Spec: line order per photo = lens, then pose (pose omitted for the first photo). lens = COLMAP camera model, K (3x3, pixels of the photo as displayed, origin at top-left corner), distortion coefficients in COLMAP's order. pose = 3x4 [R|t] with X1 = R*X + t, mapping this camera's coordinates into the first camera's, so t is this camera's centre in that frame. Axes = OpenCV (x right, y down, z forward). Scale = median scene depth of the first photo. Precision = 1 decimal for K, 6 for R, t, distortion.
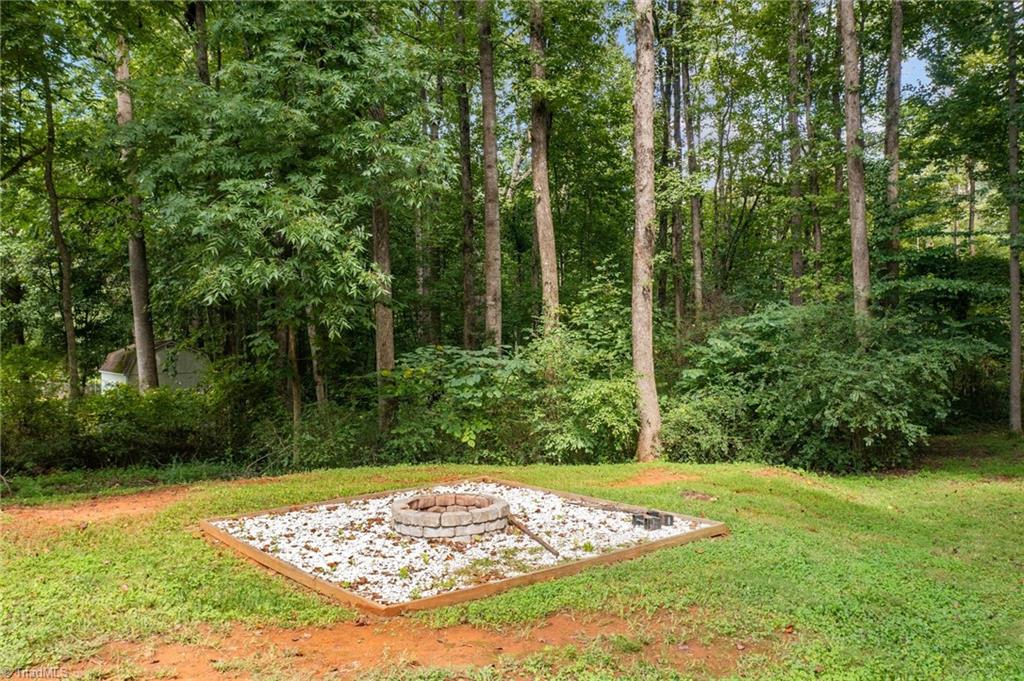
lens RADIAL K [[830.4, 0, 512.0], [0, 830.4, 340.5], [0, 0, 1]] dist [-0.026064, 0.000774]
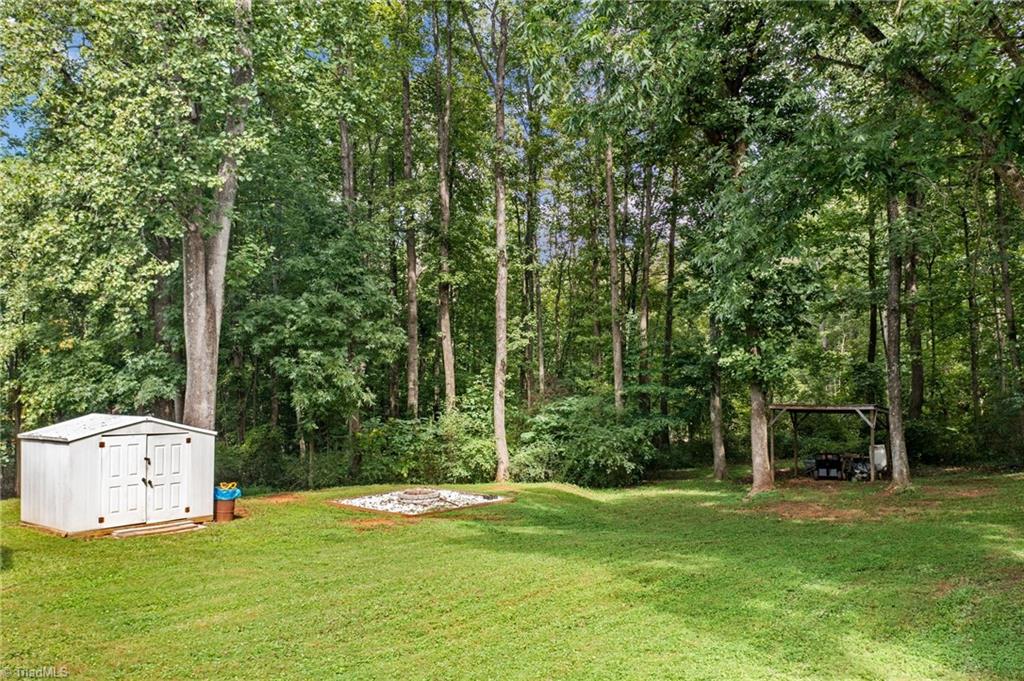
lens RADIAL K [[842.7, 0, 512.0], [0, 842.7, 340.5], [0, 0, 1]] dist [0.006275, -0.000809]
pose [[0.991067, 0.012379, 0.132792, -0.071527], [-0.006915, 0.999113, -0.041533, -0.098249], [-0.133189, 0.040244, 0.990273, -0.914167]]
